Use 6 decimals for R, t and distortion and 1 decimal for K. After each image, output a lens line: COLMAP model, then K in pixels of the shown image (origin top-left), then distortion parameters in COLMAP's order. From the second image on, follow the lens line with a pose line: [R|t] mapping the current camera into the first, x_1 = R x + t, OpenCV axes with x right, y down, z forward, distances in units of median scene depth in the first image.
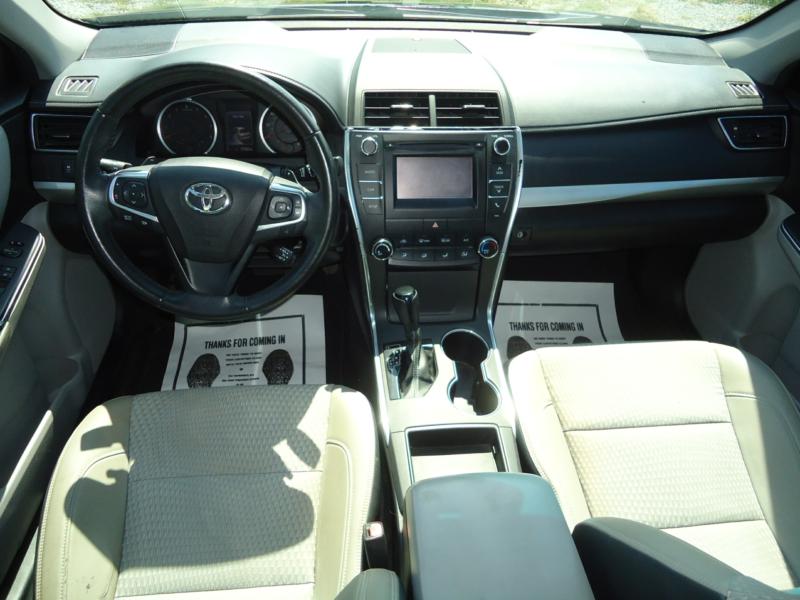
lens RADIAL K [[584.6, 0, 400.0], [0, 584.6, 300.0], [0, 0, 1]] dist [-0.003133, -0.004844]
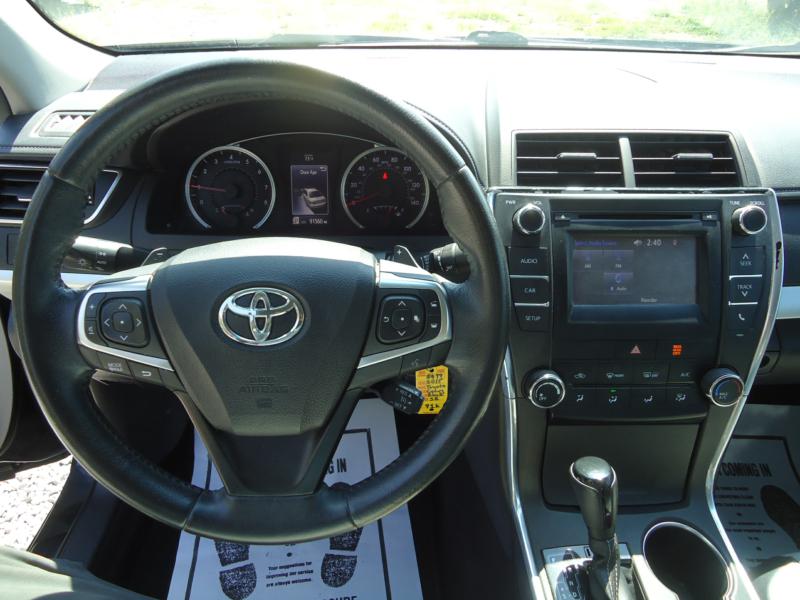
lens RADIAL K [[584.6, 0, 400.0], [0, 584.6, 300.0], [0, 0, 1]] dist [-0.003133, -0.004844]
pose [[0.998337, 0.013449, -0.056050, -0.144927], [-0.019750, 0.993350, -0.113428, -0.106786], [0.054151, 0.114346, 0.991964, 0.397273]]
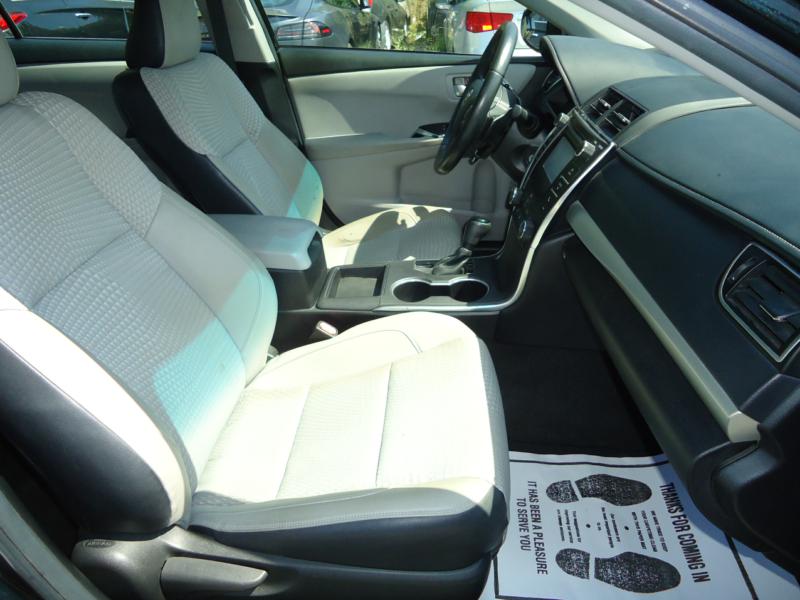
lens RADIAL K [[584.6, 0, 400.0], [0, 584.6, 300.0], [0, 0, 1]] dist [-0.003133, -0.004844]
pose [[-0.182525, 0.444179, -0.877148, 1.181301], [-0.595288, 0.660103, 0.458143, -0.367184], [0.782506, 0.605779, 0.143929, 0.782865]]
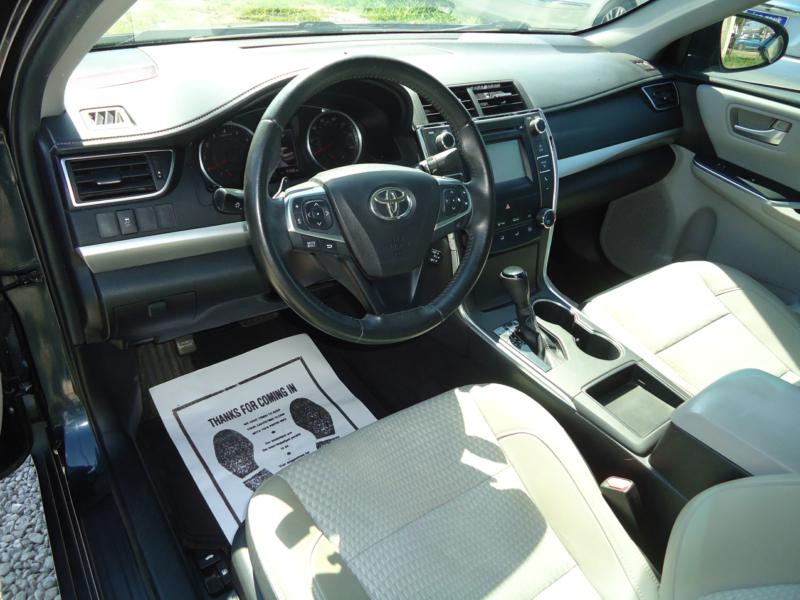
lens RADIAL K [[584.6, 0, 400.0], [0, 584.6, 300.0], [0, 0, 1]] dist [-0.003133, -0.004844]
pose [[0.859686, -0.254962, 0.442645, -0.614501], [0.284378, 0.958712, -0.000091, -0.022246], [-0.424346, 0.125957, 0.896697, 0.162126]]
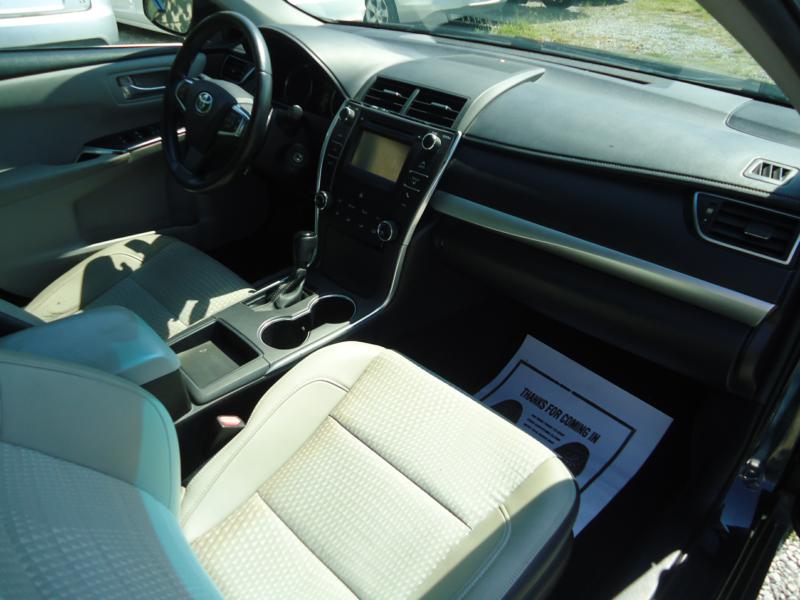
lens RADIAL K [[584.6, 0, 400.0], [0, 584.6, 300.0], [0, 0, 1]] dist [-0.003133, -0.004844]
pose [[0.638447, 0.398065, -0.658733, 0.909726], [-0.485598, 0.872354, 0.056511, -0.054402], [0.597144, 0.283800, 0.750251, 0.278838]]
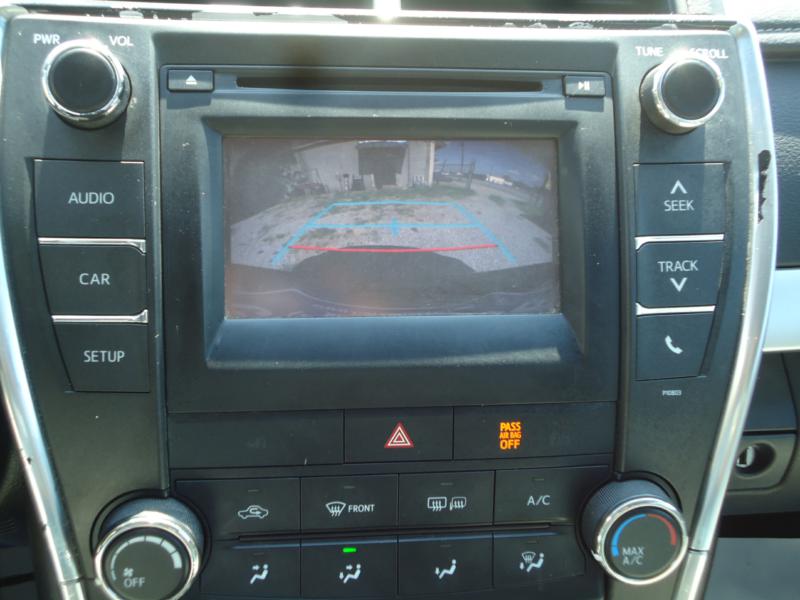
lens RADIAL K [[1000.8, 0, 400.0], [0, 1000.8, 300.0], [0, 0, 1]] dist [0.048895, 0.005594]
pose [[0.999293, -0.001056, 0.037590, 0.046830], [0.007303, 0.986023, -0.166452, -0.116629], [-0.036889, 0.166609, 0.985333, 0.621369]]
